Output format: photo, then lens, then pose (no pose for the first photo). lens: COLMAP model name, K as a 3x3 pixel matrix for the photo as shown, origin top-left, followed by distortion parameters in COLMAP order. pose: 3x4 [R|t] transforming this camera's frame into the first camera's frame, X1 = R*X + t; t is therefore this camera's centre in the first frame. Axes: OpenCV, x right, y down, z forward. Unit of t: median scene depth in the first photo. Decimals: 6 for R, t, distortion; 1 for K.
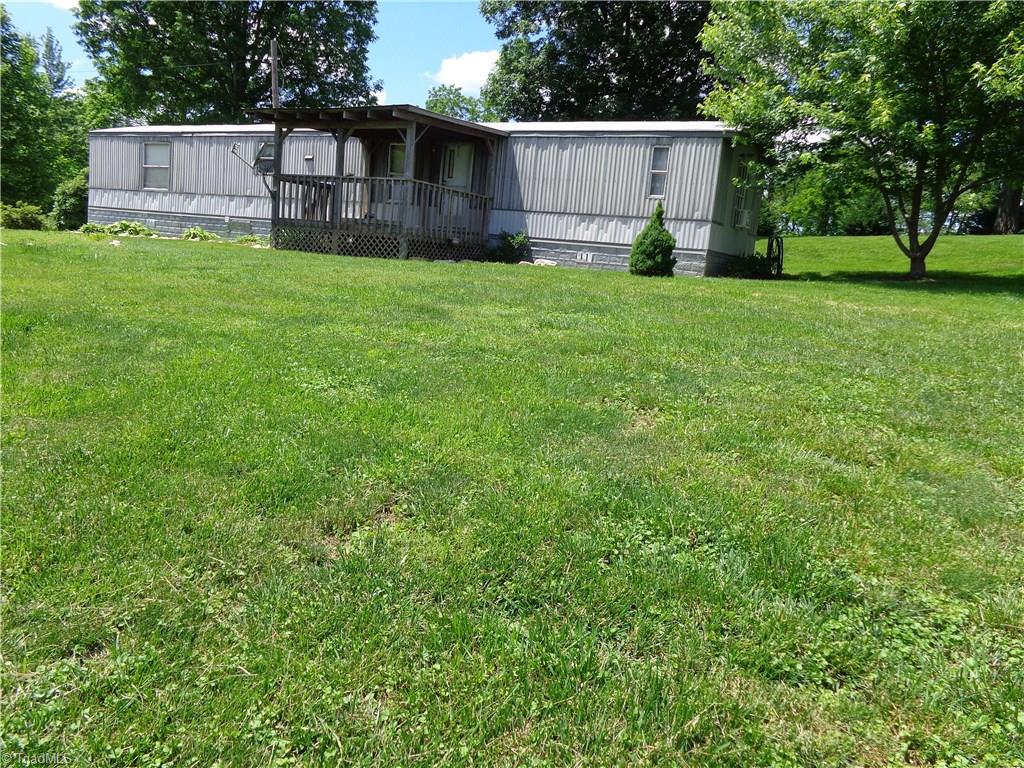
lens RADIAL K [[778.9, 0, 512.0], [0, 778.9, 384.0], [0, 0, 1]] dist [-0.004415, -0.000138]
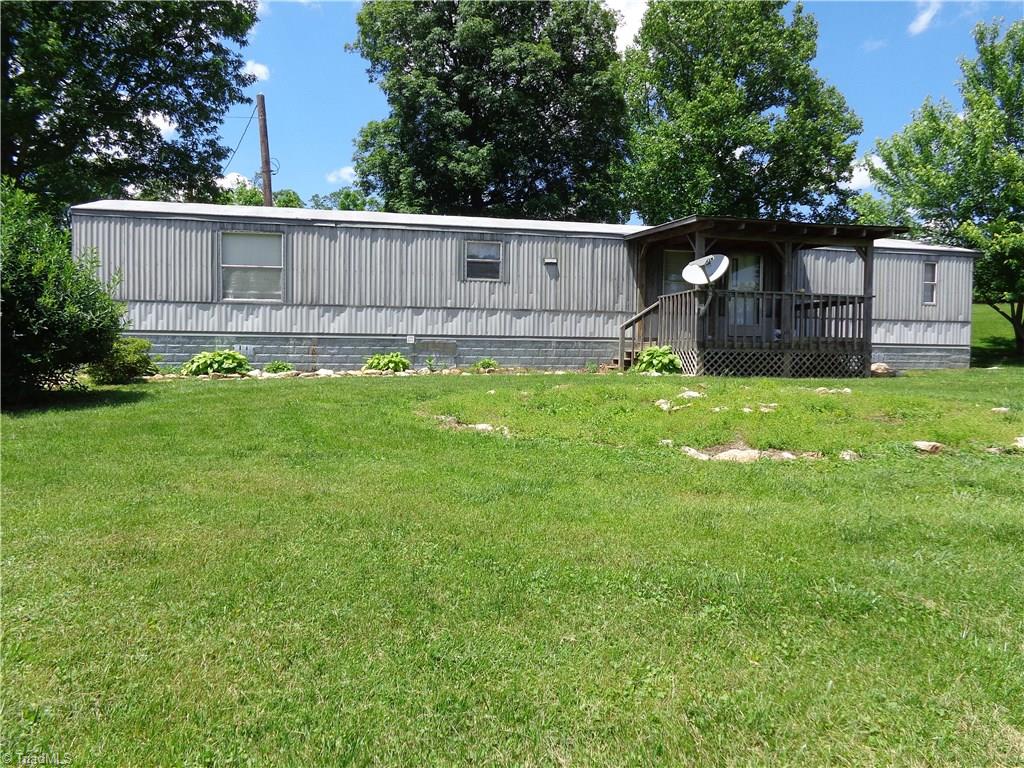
lens RADIAL K [[778.9, 0, 512.0], [0, 778.9, 384.0], [0, 0, 1]] dist [-0.004415, -0.000138]
pose [[0.743144, -0.096125, 0.662192, -0.811834], [0.157990, 0.986853, -0.034051, -0.132838], [-0.650213, 0.129924, 0.748561, 0.399025]]
